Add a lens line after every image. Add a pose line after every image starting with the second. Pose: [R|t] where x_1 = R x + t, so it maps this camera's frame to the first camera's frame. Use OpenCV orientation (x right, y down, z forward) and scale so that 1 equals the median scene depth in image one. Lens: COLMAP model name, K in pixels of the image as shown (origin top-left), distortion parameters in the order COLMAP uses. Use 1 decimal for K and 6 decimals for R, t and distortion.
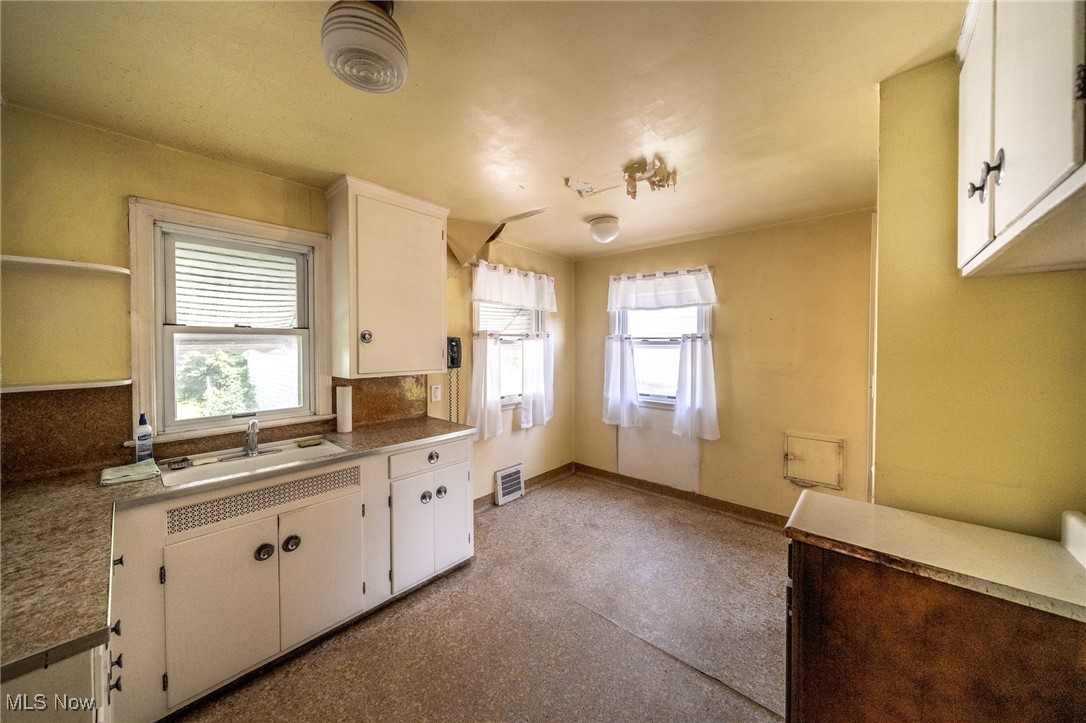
lens RADIAL K [[377.1, 0, 538.6], [0, 377.1, 352.3], [0, 0, 1]] dist [-0.002259, -0.000181]
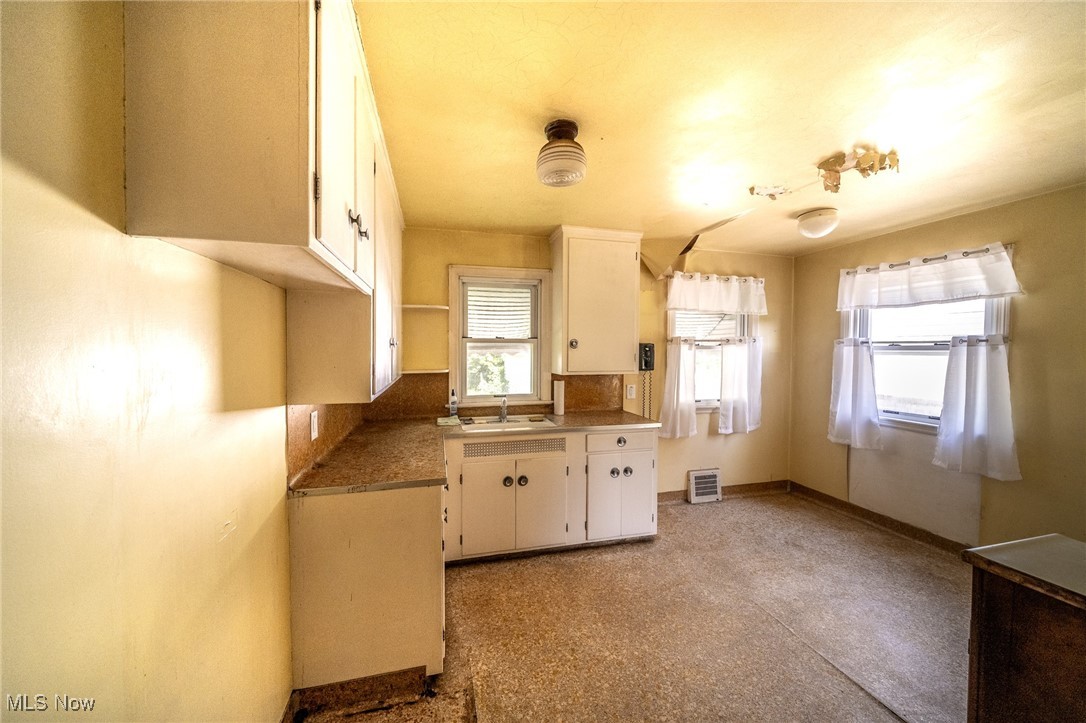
lens RADIAL K [[377.1, 0, 538.6], [0, 377.1, 352.3], [0, 0, 1]] dist [-0.002259, -0.000181]
pose [[0.841772, 0.005253, -0.539808, 0.100292], [-0.012515, 0.999874, -0.009786, 0.002138], [0.539689, 0.014993, 0.841731, -0.117614]]
